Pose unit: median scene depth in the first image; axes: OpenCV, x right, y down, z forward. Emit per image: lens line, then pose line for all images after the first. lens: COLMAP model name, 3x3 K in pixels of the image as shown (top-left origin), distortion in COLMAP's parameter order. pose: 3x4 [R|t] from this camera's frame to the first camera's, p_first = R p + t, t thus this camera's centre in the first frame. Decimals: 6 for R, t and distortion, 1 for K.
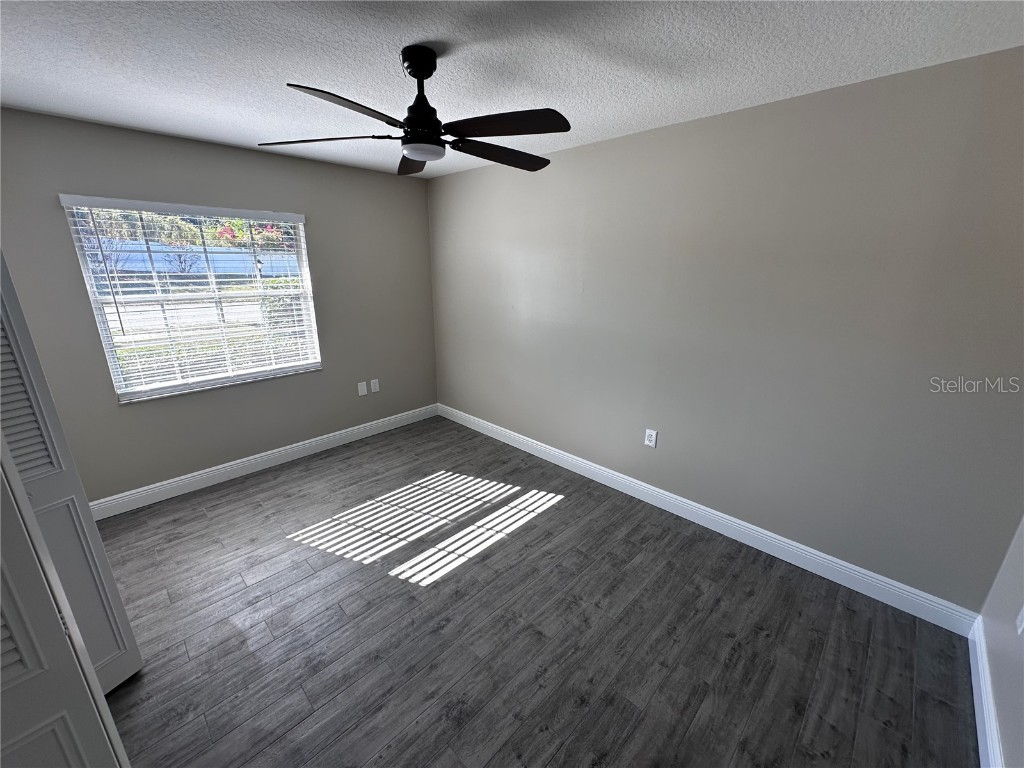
lens RADIAL K [[404.8, 0, 508.2], [0, 404.8, 393.7], [0, 0, 1]] dist [0.000126, 0.000133]
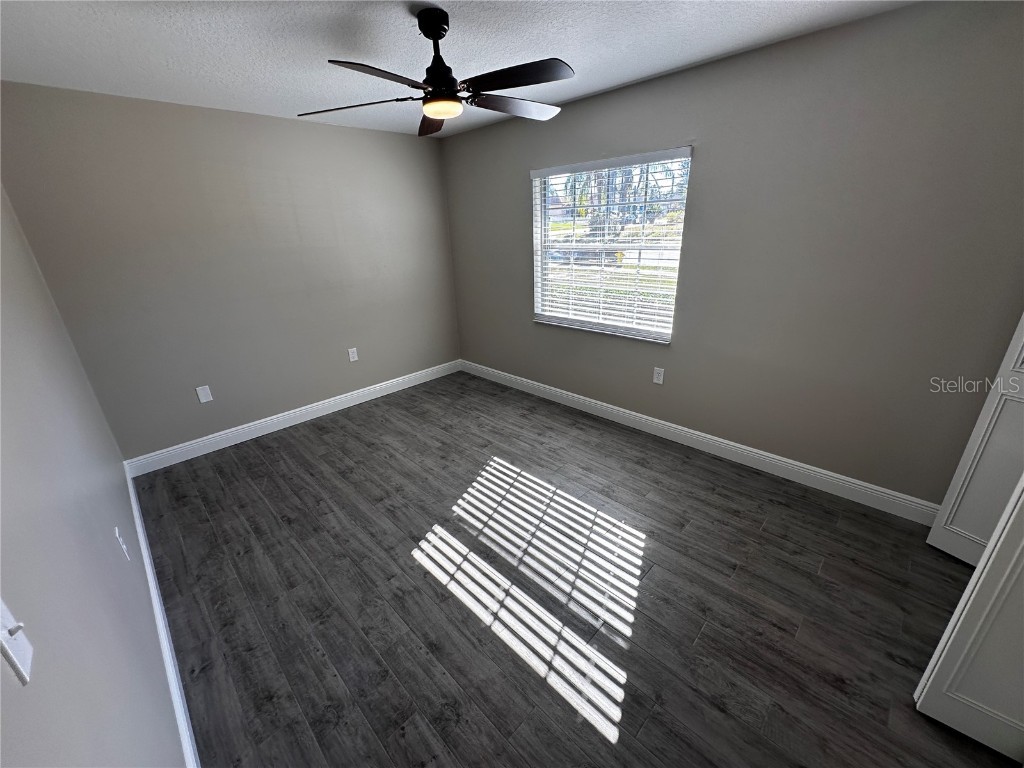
lens RADIAL K [[407.6, 0, 509.1], [0, 407.6, 382.2], [0, 0, 1]] dist [0.000787, 0.000284]
pose [[-0.004674, 0.355097, -0.934818, 0.468876], [-0.278875, 0.897277, 0.342231, -0.248007], [0.960316, 0.262297, 0.094834, 0.842178]]
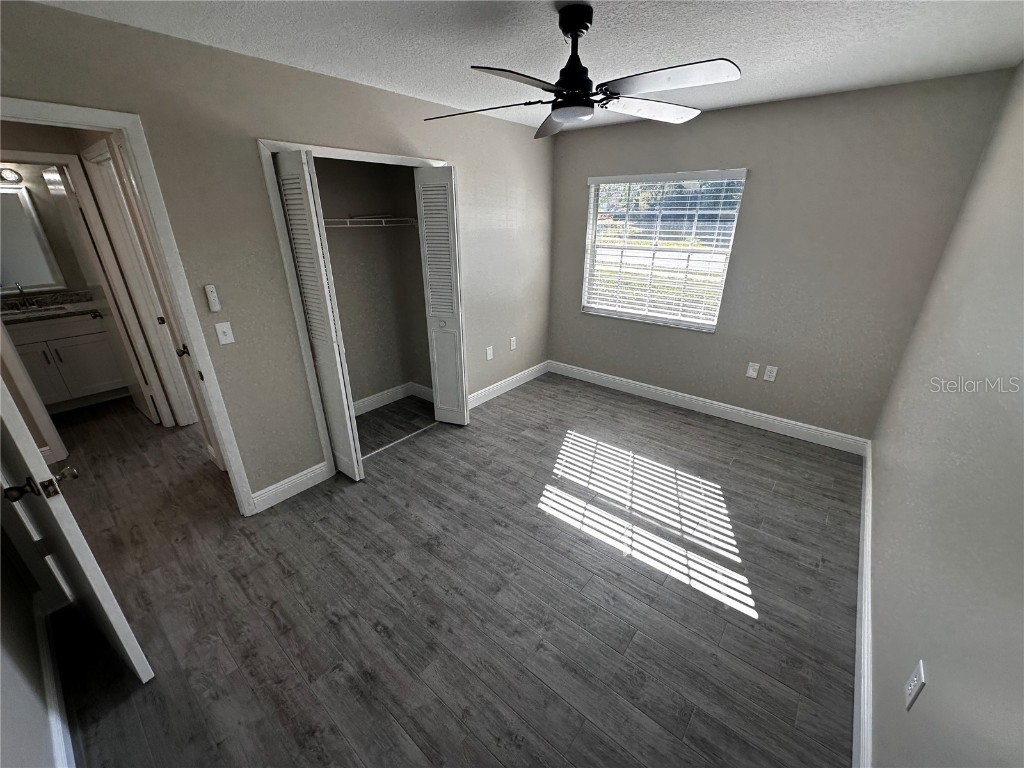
lens RADIAL K [[407.6, 0, 509.1], [0, 407.6, 382.2], [0, 0, 1]] dist [0.000787, 0.000284]
pose [[0.092900, 0.377089, -0.921506, 0.608258], [-0.307471, 0.891139, 0.333665, -0.177530], [0.947012, 0.252338, 0.198731, 0.486229]]
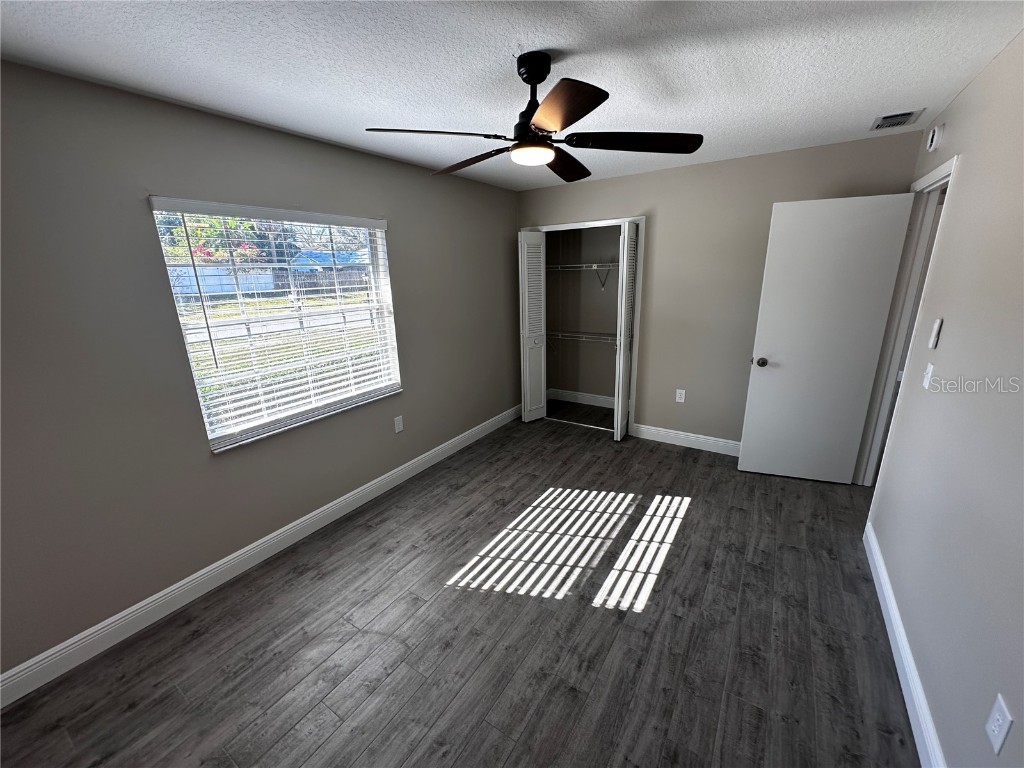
lens RADIAL K [[419.8, 0, 509.3], [0, 419.8, 378.1], [0, 0, 1]] dist [0.013328, -0.000284]
pose [[0.979092, -0.077188, 0.188203, -0.526935], [0.089609, 0.994264, -0.058397, -0.018049], [-0.182616, 0.074040, 0.980393, 0.060666]]
